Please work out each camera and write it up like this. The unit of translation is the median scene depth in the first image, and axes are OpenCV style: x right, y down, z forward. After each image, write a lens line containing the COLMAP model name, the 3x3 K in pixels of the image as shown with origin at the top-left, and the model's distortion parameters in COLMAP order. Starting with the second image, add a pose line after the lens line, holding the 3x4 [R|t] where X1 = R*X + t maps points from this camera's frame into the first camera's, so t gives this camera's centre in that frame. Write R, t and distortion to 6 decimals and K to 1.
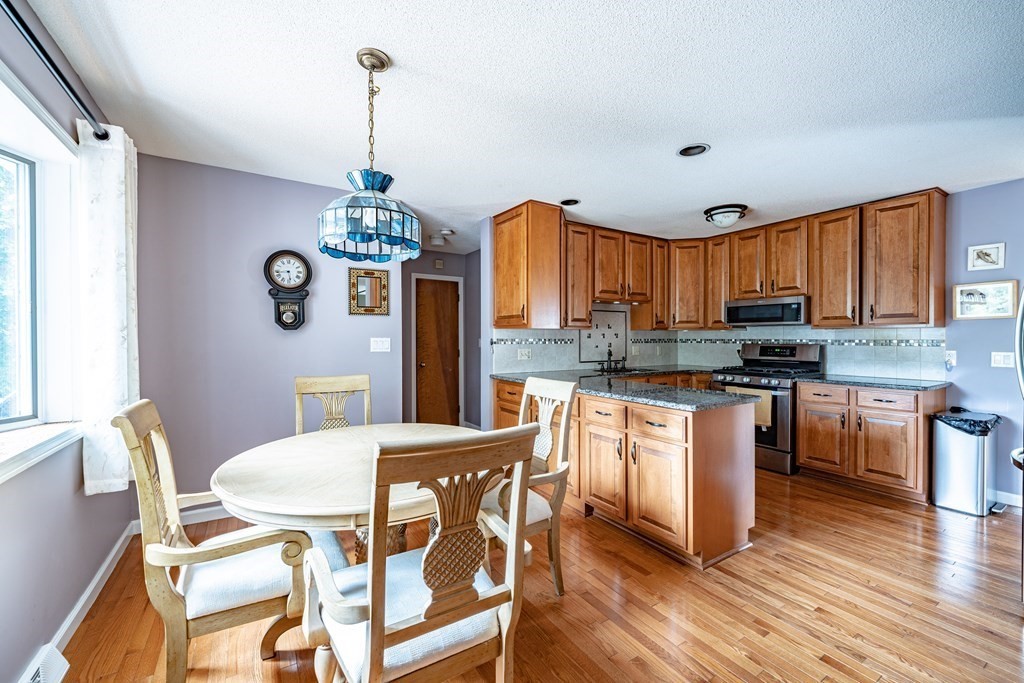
lens RADIAL K [[412.1, 0, 511.4], [0, 412.1, 343.8], [0, 0, 1]] dist [0.000111, -0.000317]
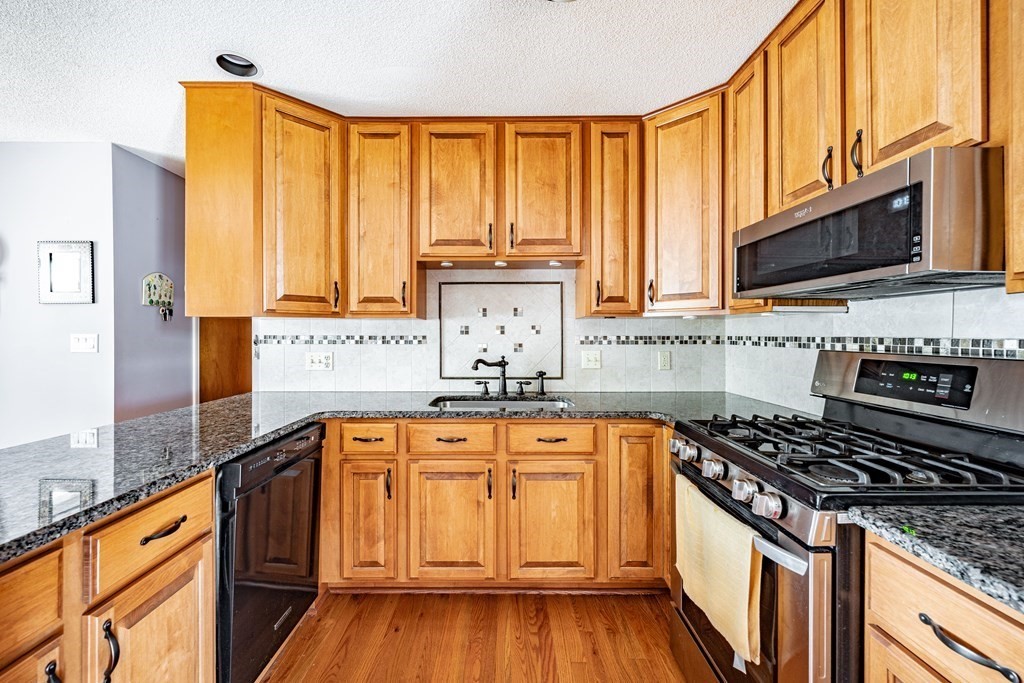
lens RADIAL K [[412.1, 0, 510.9], [0, 412.1, 334.3], [0, 0, 1]] dist [0.000111, -0.000317]
pose [[0.848687, 0.000258, -0.528895, 0.548377], [-0.007290, 0.999911, -0.011211, -0.008648], [0.528844, 0.013370, 0.848613, 0.596685]]
